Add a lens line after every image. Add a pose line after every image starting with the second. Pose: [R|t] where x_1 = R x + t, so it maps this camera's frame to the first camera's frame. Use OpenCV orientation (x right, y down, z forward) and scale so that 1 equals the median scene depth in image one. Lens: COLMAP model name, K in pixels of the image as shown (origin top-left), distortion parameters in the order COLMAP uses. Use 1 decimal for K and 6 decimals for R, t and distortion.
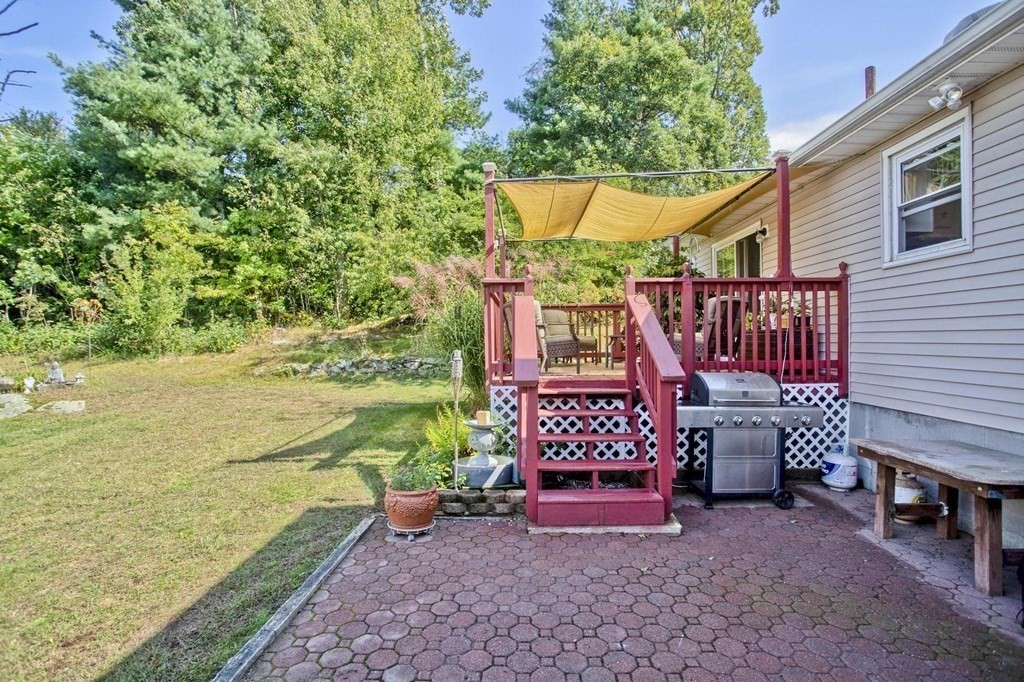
lens RADIAL K [[508.7, 0, 511.7], [0, 508.7, 335.3], [0, 0, 1]] dist [-0.066238, 0.031675]
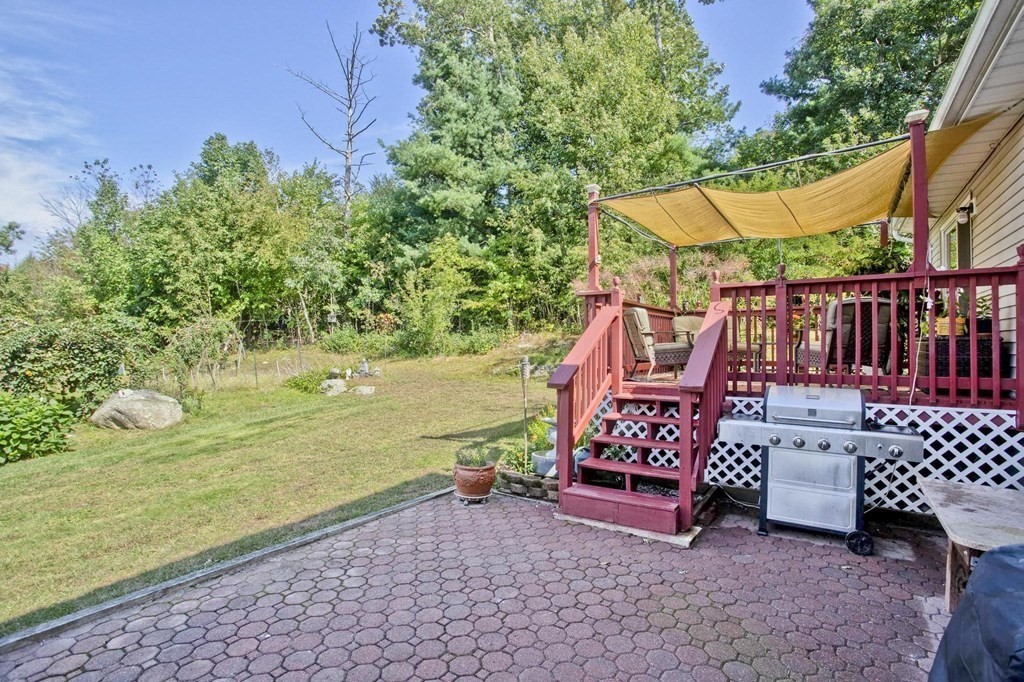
lens RADIAL K [[508.7, 0, 511.7], [0, 508.7, 335.3], [0, 0, 1]] dist [-0.066238, 0.031675]
pose [[0.842261, -0.001270, -0.539069, 0.218602], [-0.003343, 0.999966, -0.007579, -0.003424], [0.539060, 0.008186, 0.842228, -0.004178]]
